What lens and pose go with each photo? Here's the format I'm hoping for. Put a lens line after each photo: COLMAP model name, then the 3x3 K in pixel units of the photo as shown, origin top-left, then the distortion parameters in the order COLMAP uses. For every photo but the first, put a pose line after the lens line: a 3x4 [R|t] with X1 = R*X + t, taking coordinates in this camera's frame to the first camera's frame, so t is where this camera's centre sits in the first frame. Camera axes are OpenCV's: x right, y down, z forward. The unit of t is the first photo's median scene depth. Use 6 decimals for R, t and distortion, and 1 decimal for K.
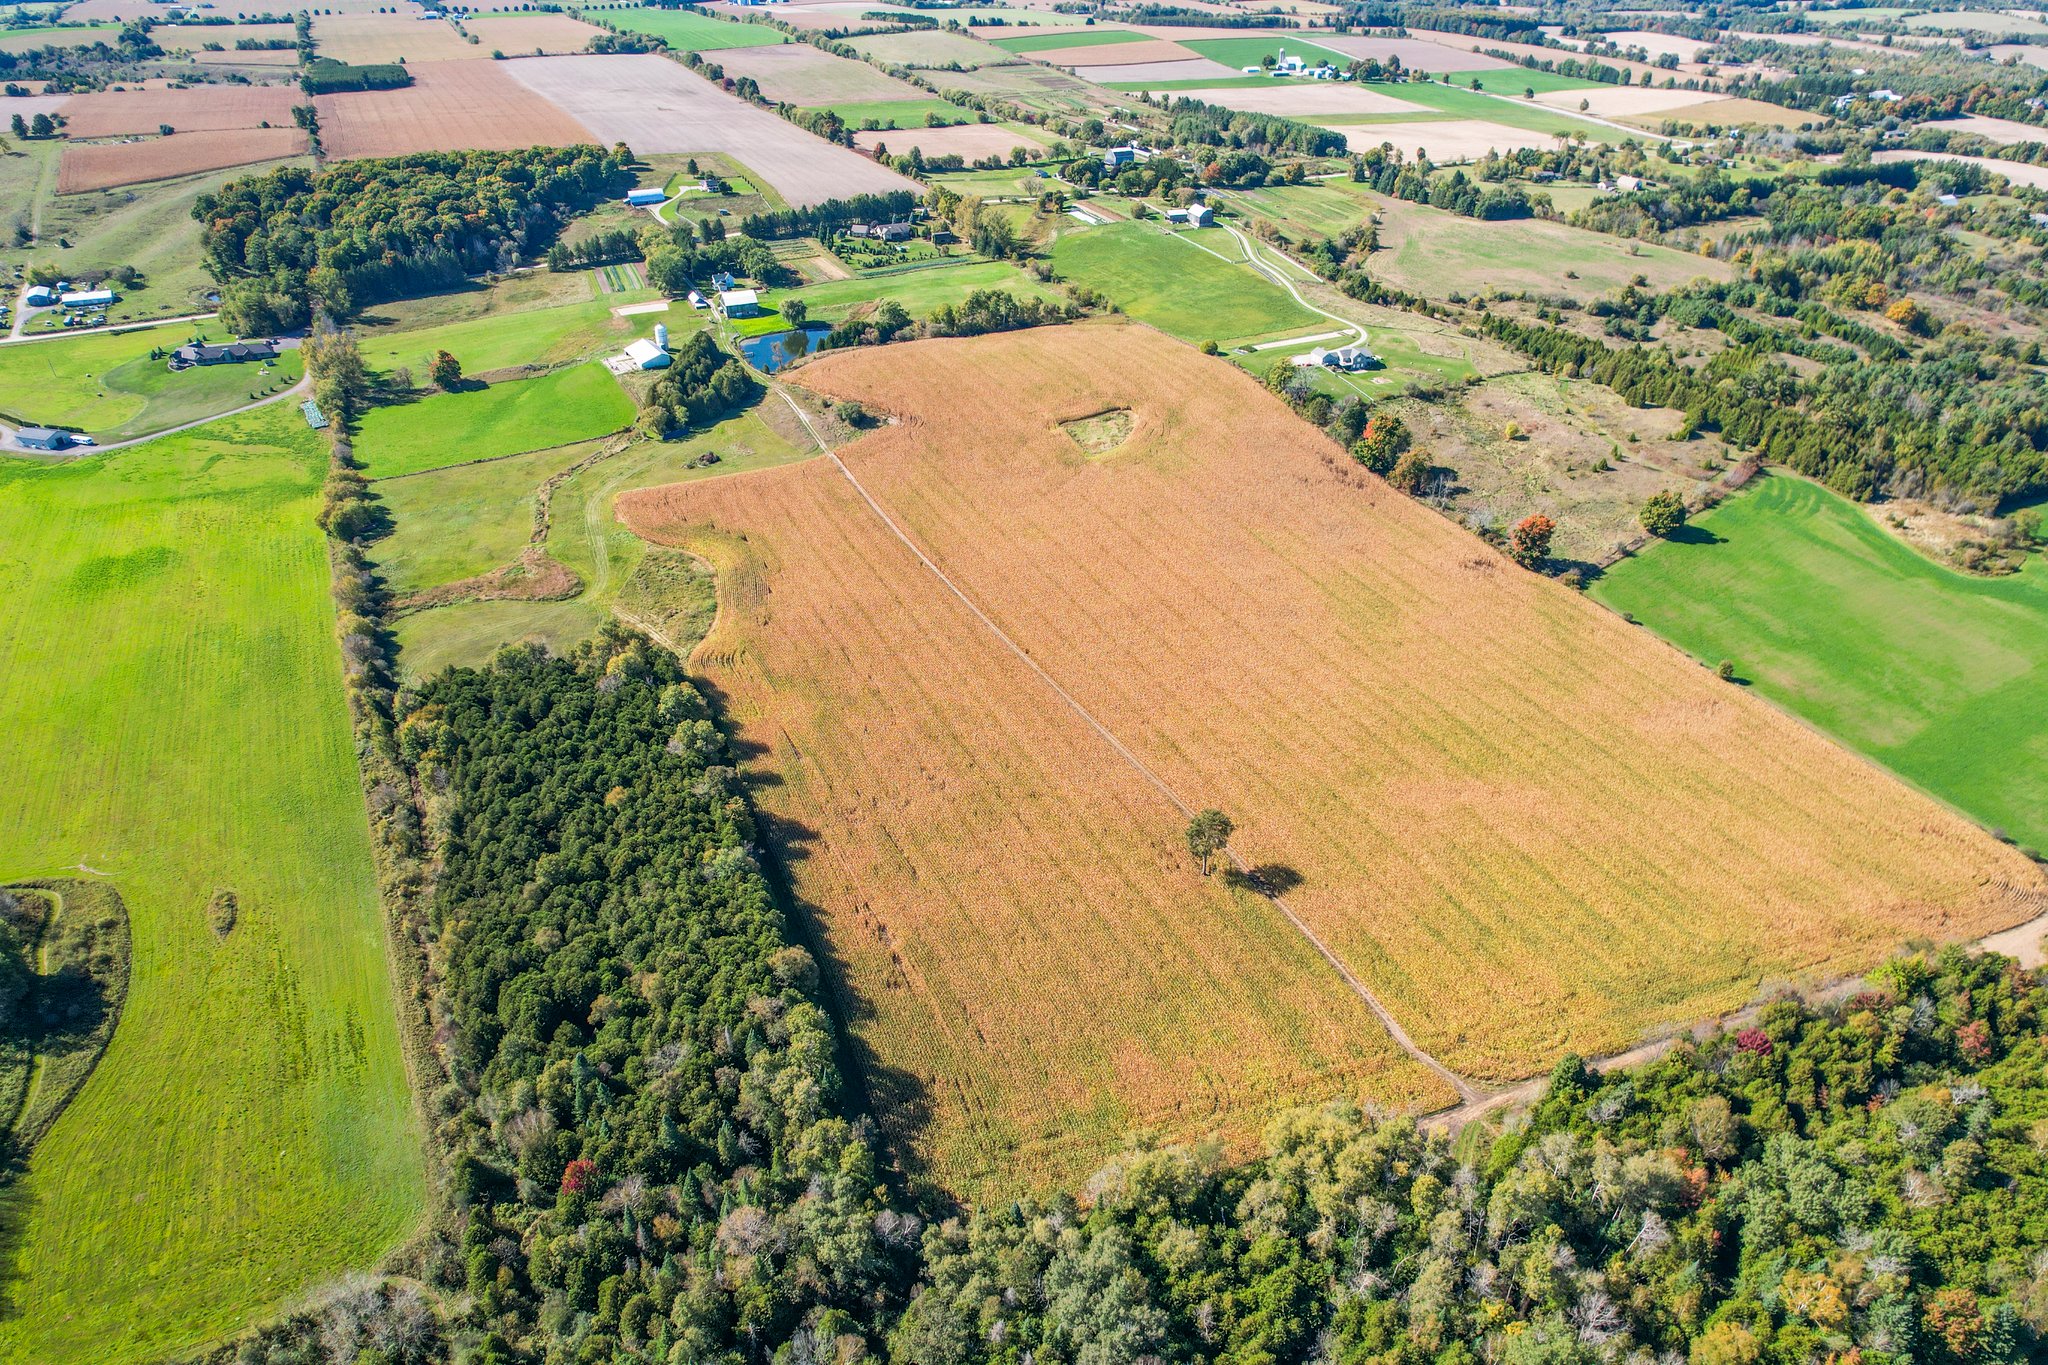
lens RADIAL K [[1310.9, 0, 1038.1], [0, 1310.9, 685.4], [0, 0, 1]] dist [-0.074524, 0.067915]
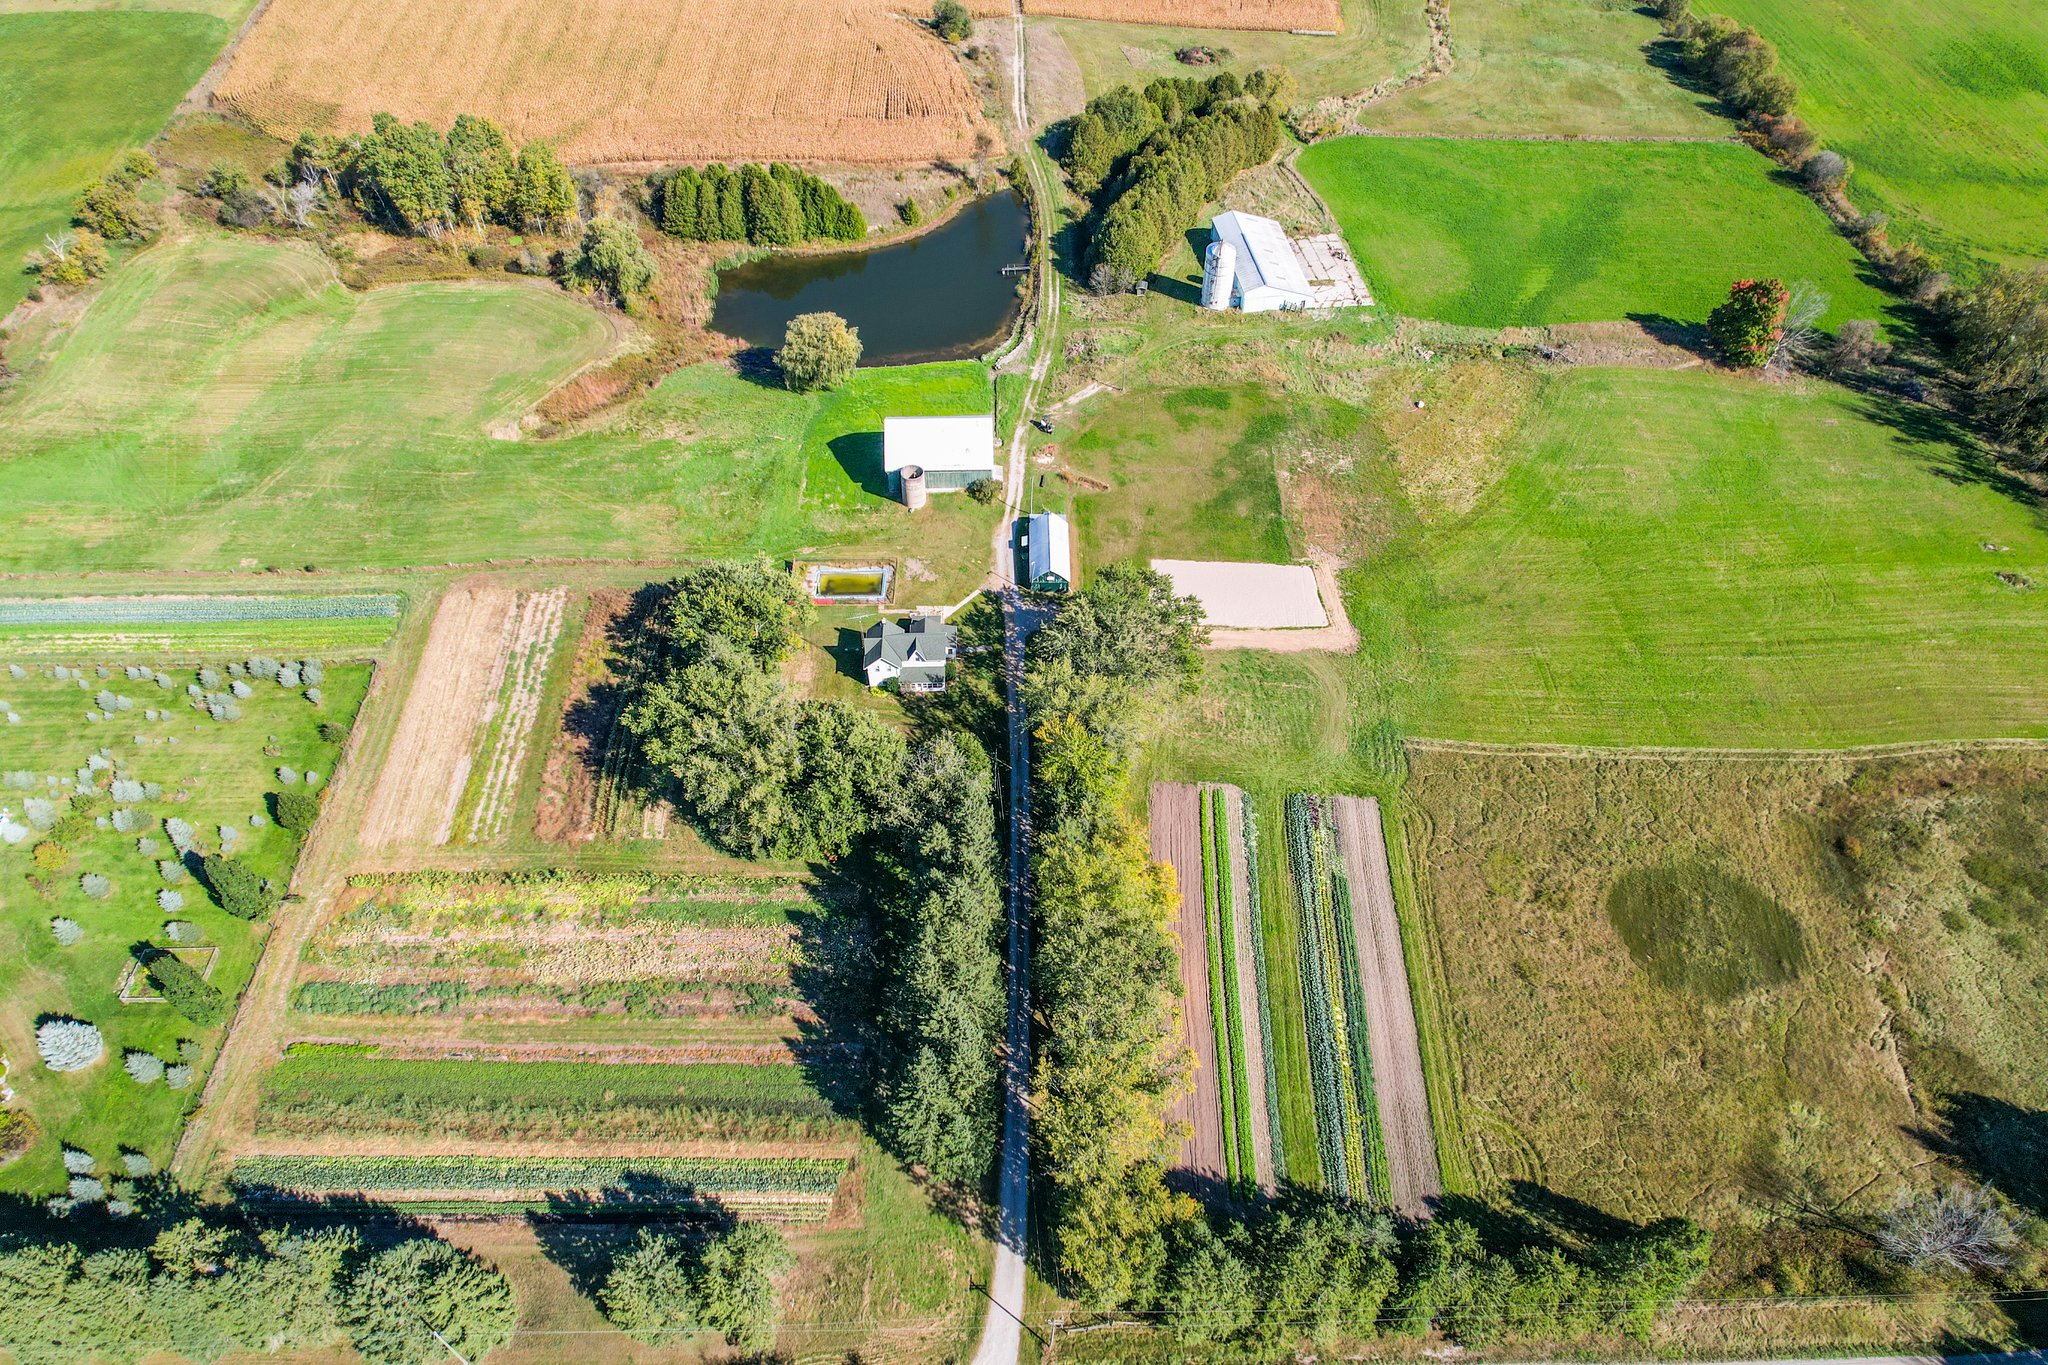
lens RADIAL K [[1310.9, 0, 1031.7], [0, 1310.9, 685.4], [0, 0, 1]] dist [-0.074524, 0.067915]
pose [[-0.907980, -0.322365, 0.267681, -0.369310], [0.217482, 0.183477, 0.958664, -0.605453], [-0.358153, 0.928664, -0.096485, 1.131073]]
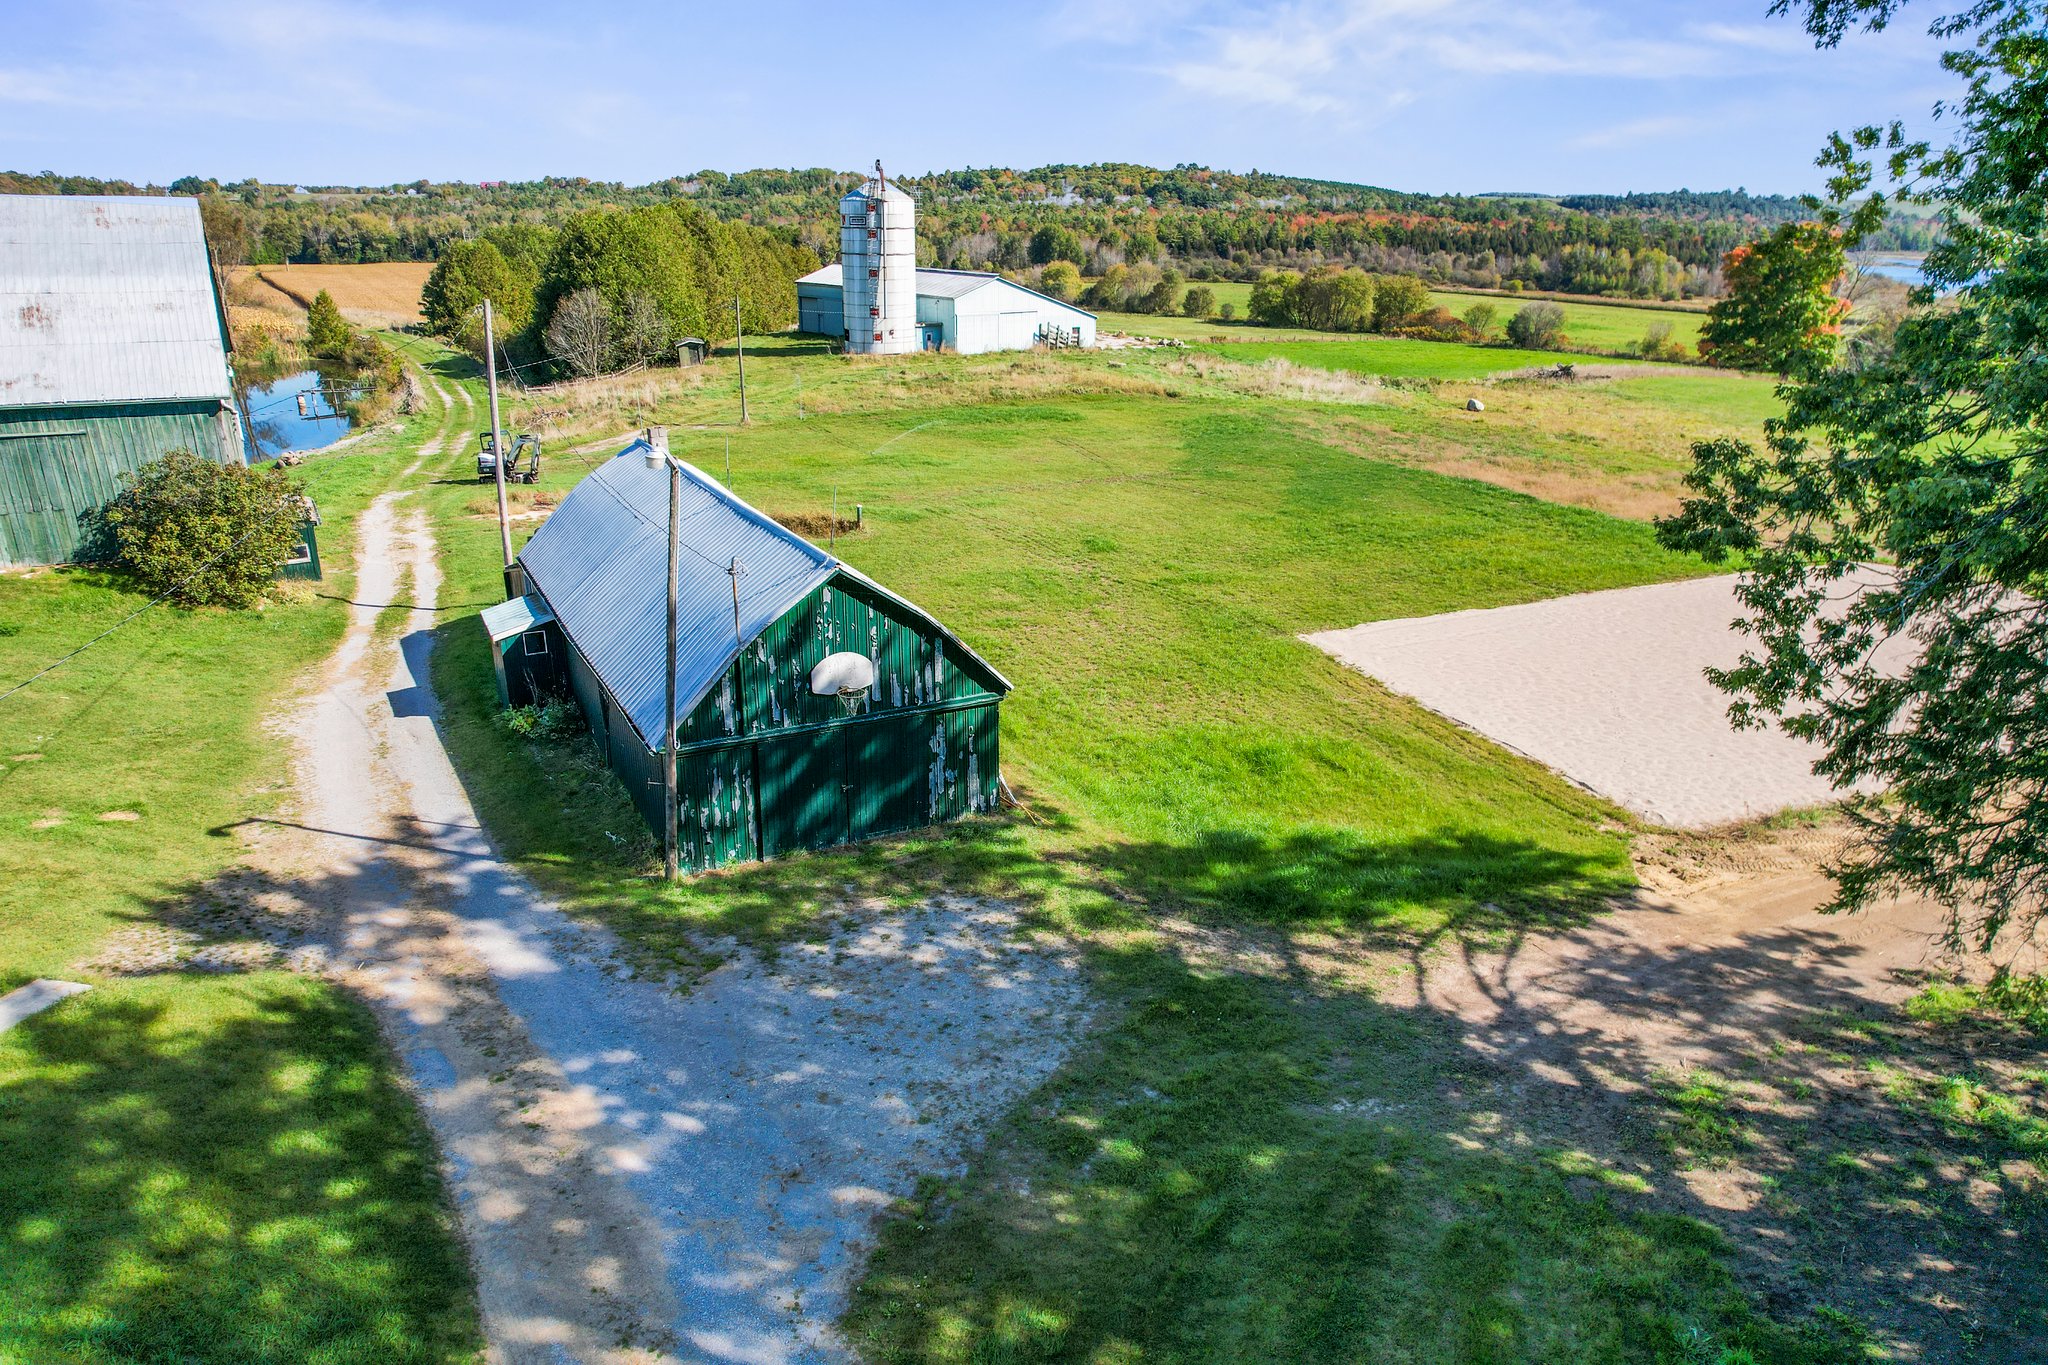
lens RADIAL K [[1310.9, 0, 1027.8], [0, 1310.9, 677.1], [0, 0, 1]] dist [-0.074524, 0.067915]
pose [[-0.998176, 0.005138, -0.060152, -0.288483], [-0.043988, 0.620526, 0.782951, -0.348976], [0.041349, 0.784169, -0.619168, 1.098605]]
